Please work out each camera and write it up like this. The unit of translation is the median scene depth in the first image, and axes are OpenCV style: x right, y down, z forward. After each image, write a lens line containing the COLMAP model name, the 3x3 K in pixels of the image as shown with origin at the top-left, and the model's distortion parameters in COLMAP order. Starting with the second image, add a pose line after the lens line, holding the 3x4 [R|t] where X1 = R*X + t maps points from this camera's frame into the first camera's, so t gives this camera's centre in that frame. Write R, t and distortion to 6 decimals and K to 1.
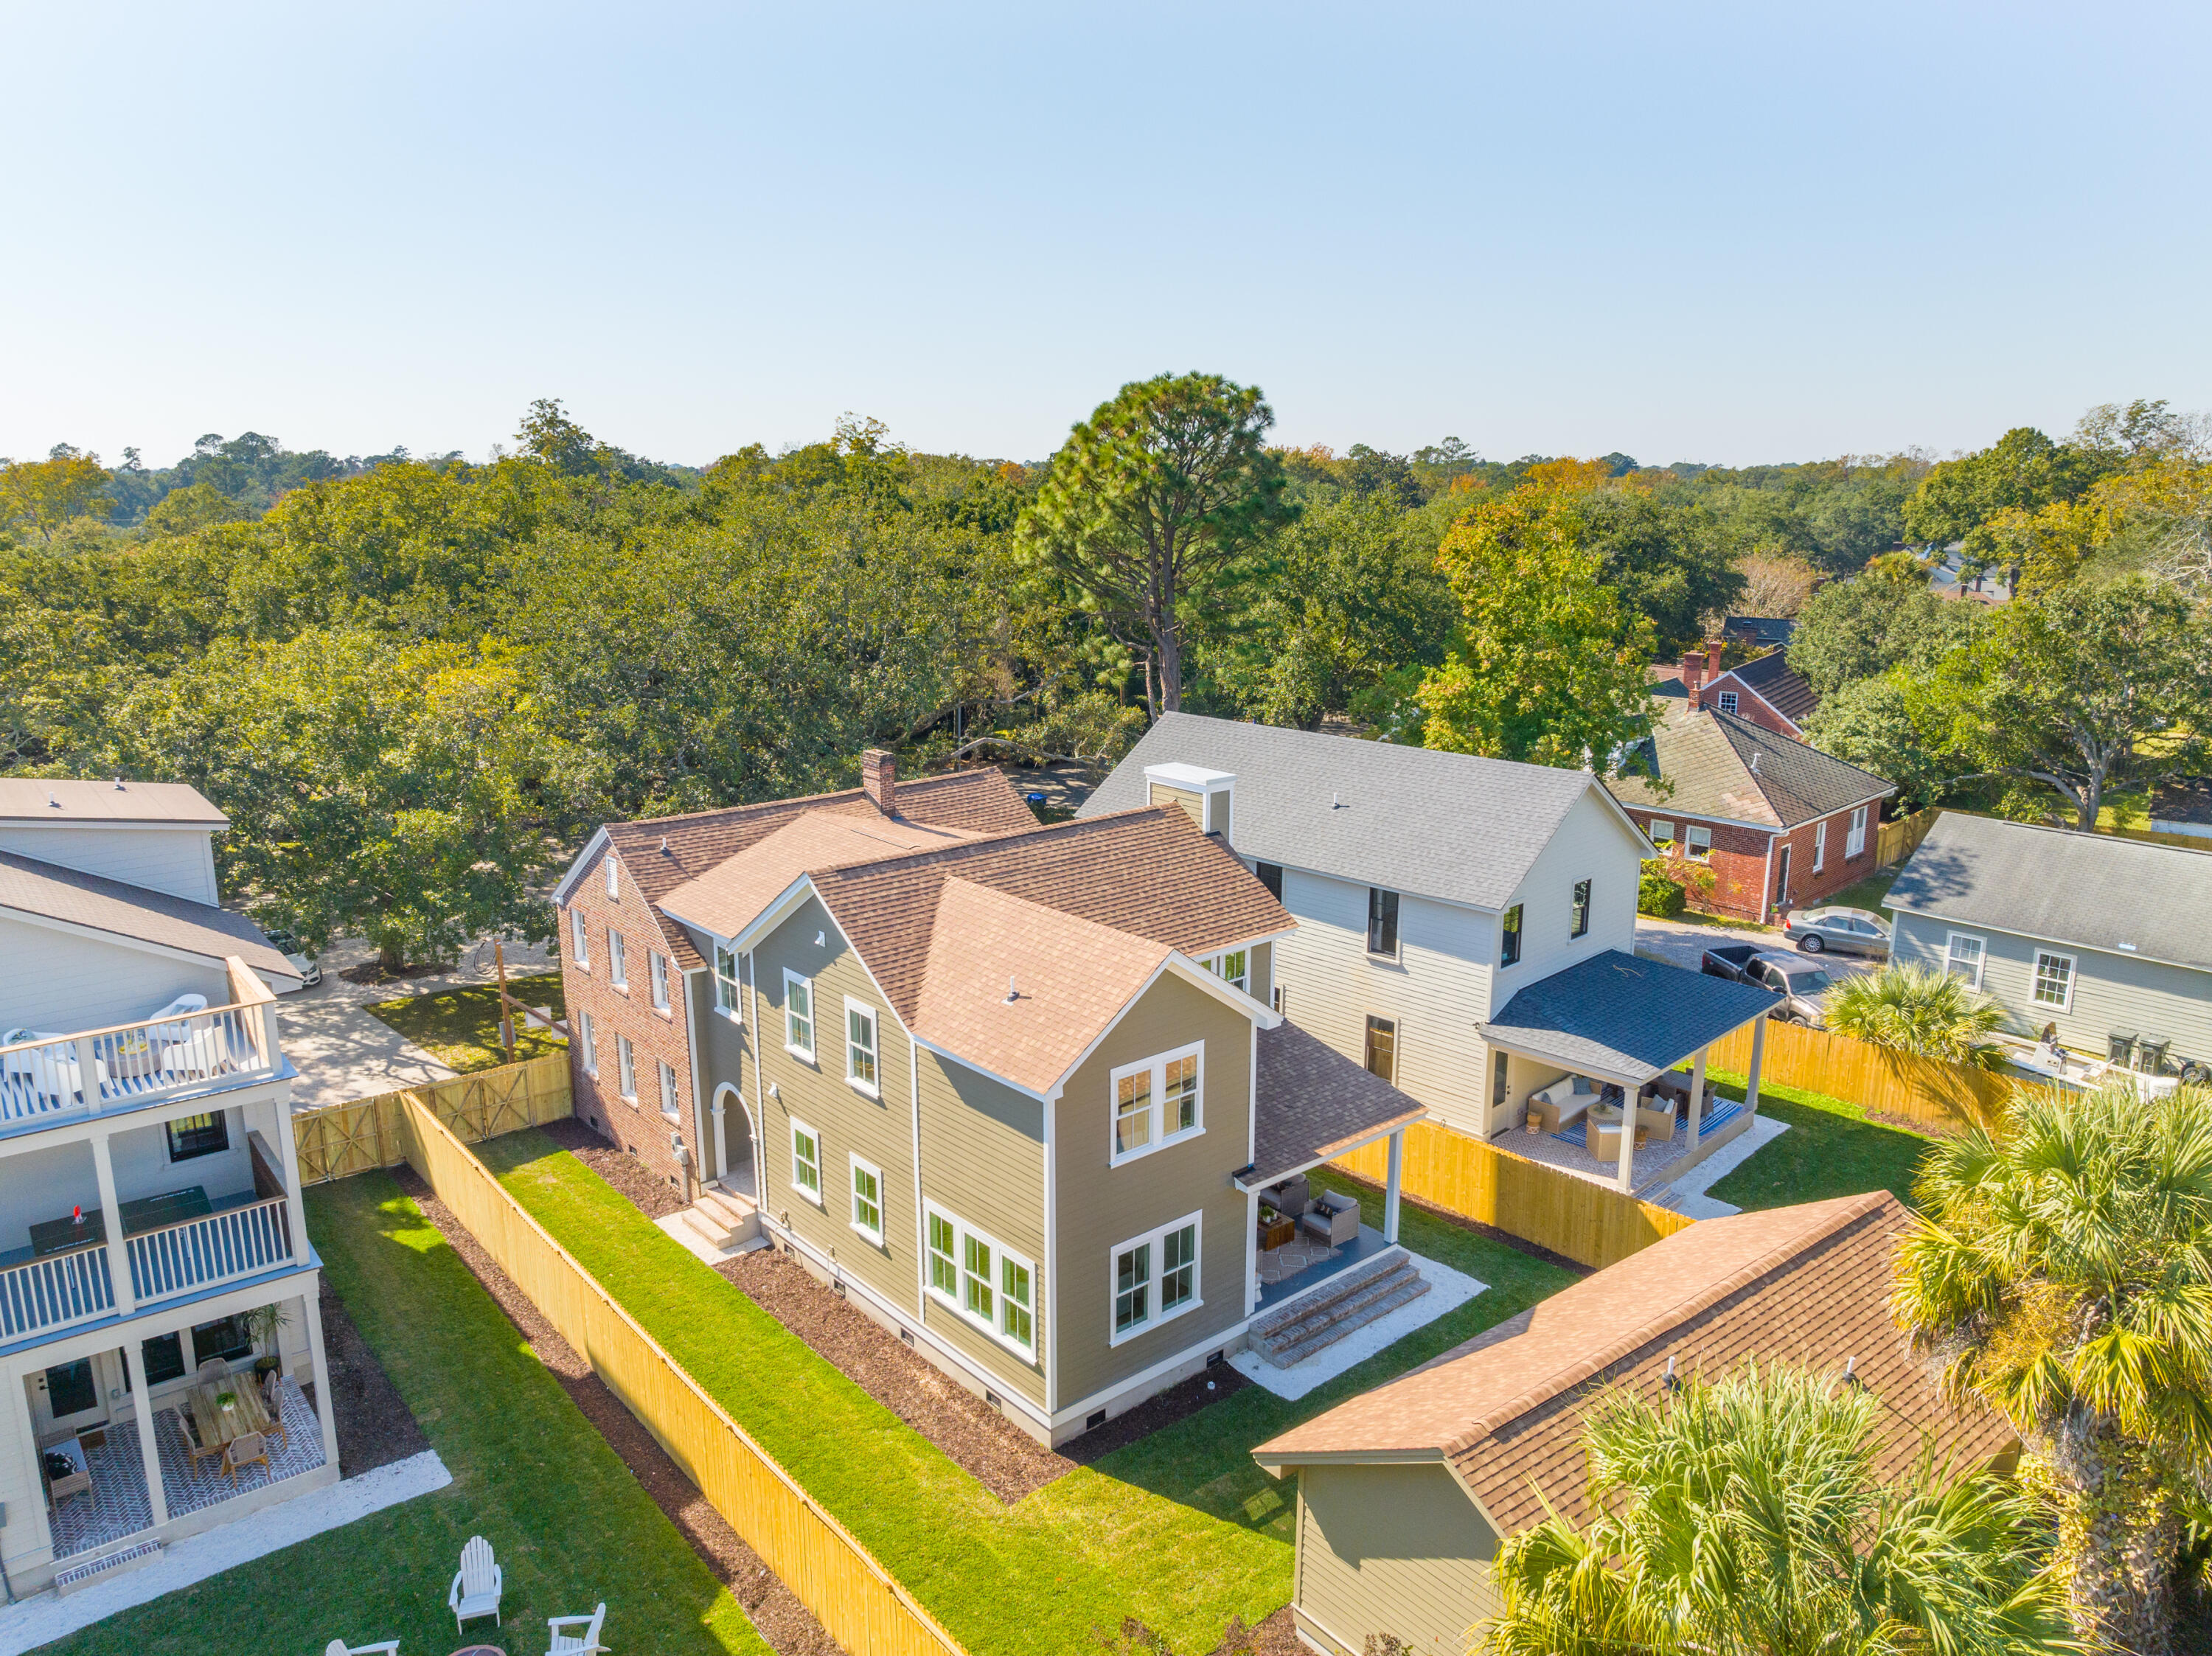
lens RADIAL K [[1567.0, 0, 1121.5], [0, 1567.0, 823.8], [0, 0, 1]] dist [-0.049711, 0.018962]
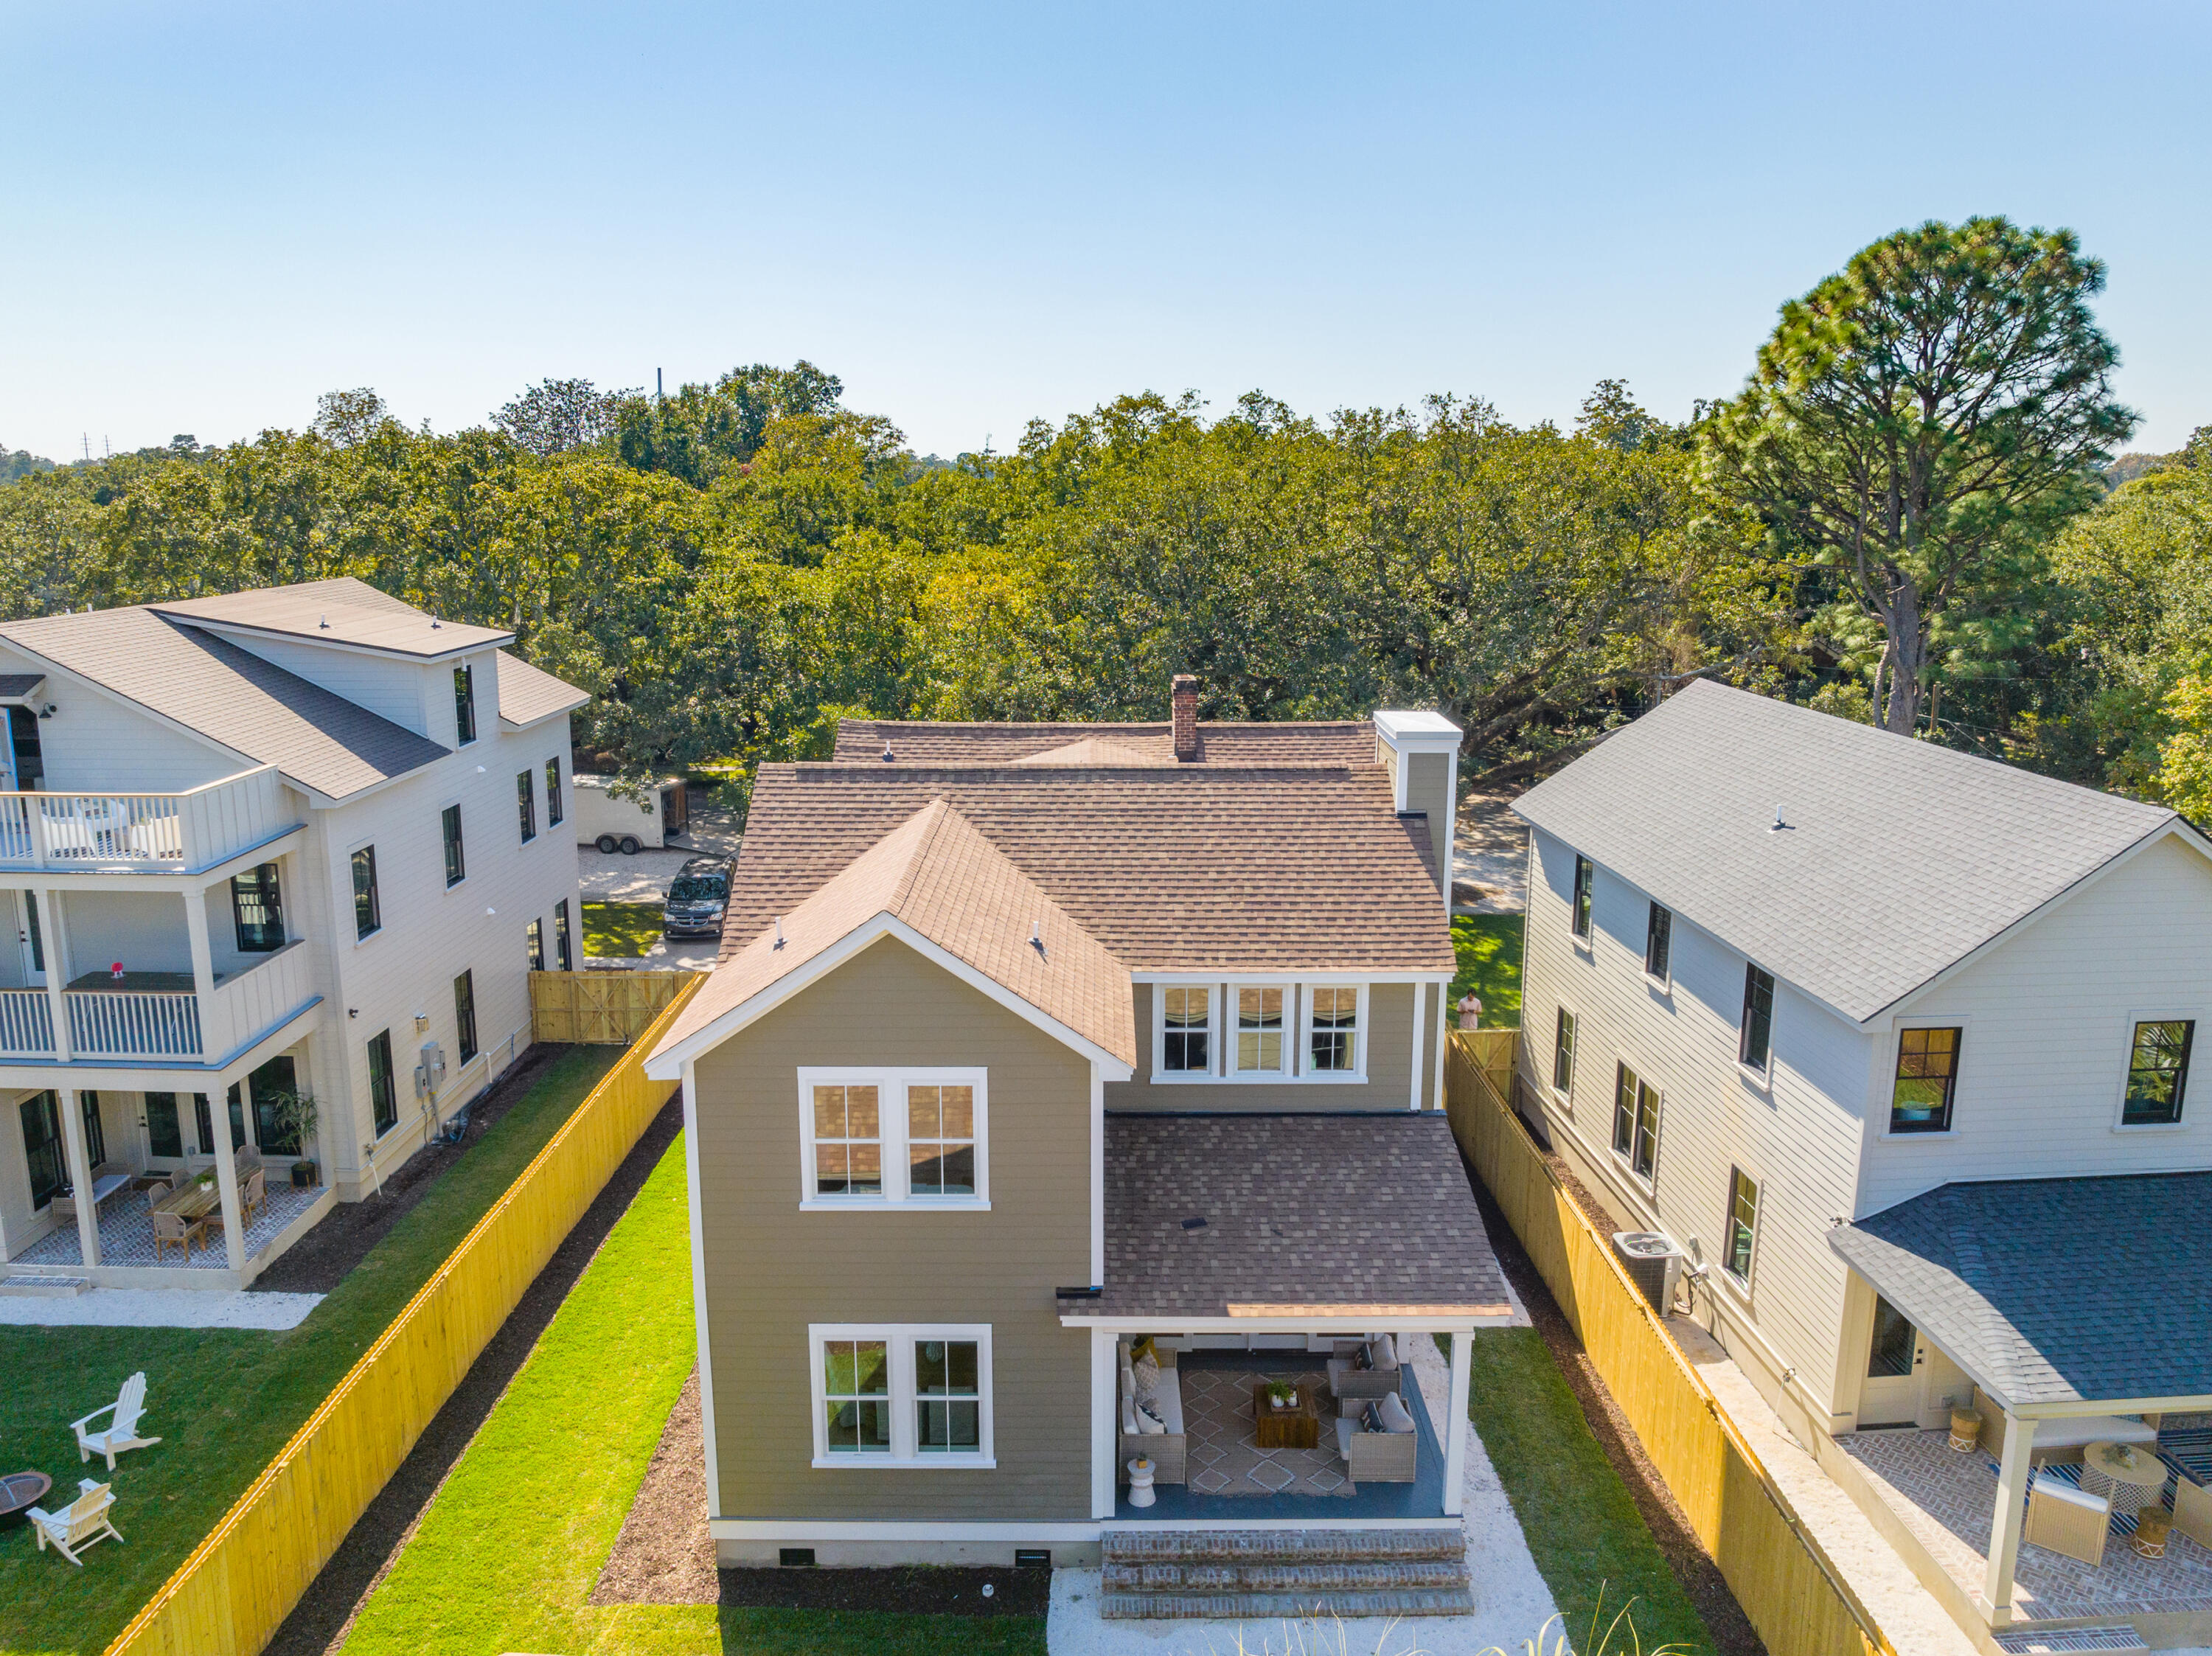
lens RADIAL K [[1631.9, 0, 1102.4], [0, 1631.9, 814.7], [0, 0, 1]] dist [-0.034114, 0.000220]
pose [[0.751867, 0.131511, -0.646065, 0.506943], [-0.144882, 0.988909, 0.032691, 0.003156], [0.643199, 0.069024, 0.762582, 0.490230]]
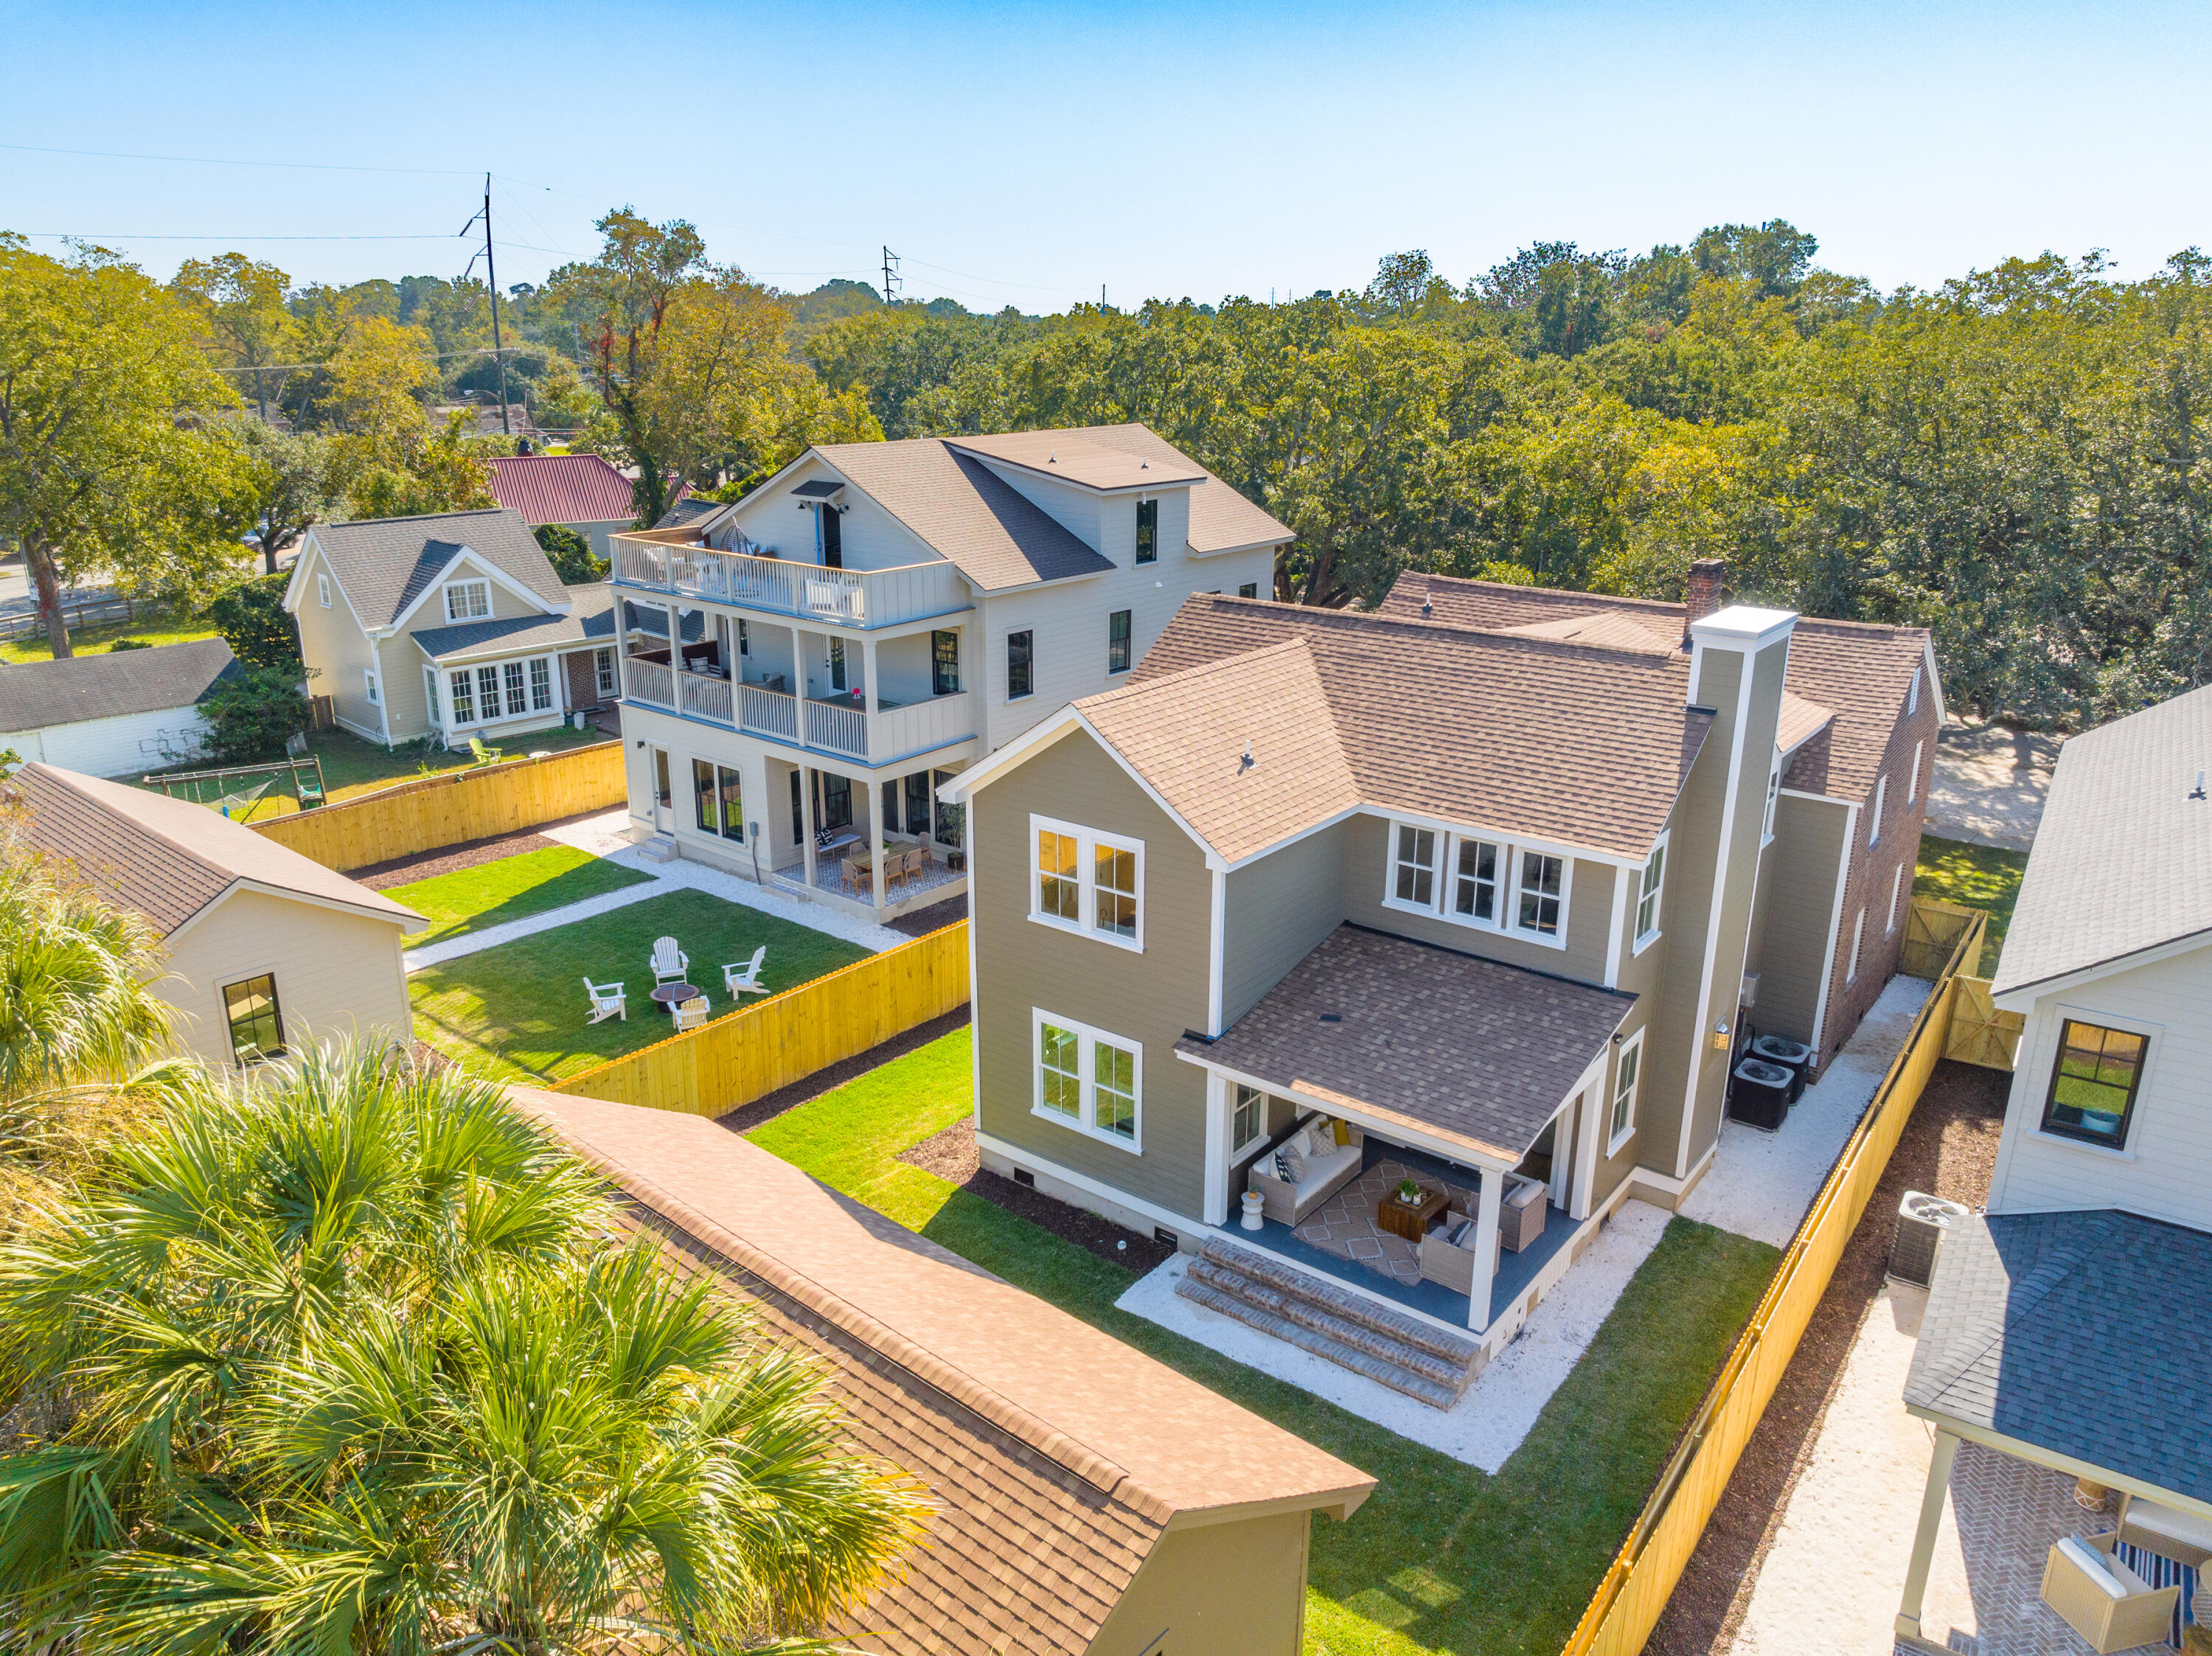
lens RADIAL K [[1567.0, 0, 1083.8], [0, 1567.0, 822.0], [0, 0, 1]] dist [-0.049711, 0.018962]
pose [[0.174750, 0.294941, -0.939400, 0.808838], [-0.218996, 0.941825, 0.254964, -0.075298], [0.959950, 0.161169, 0.229174, 0.759252]]
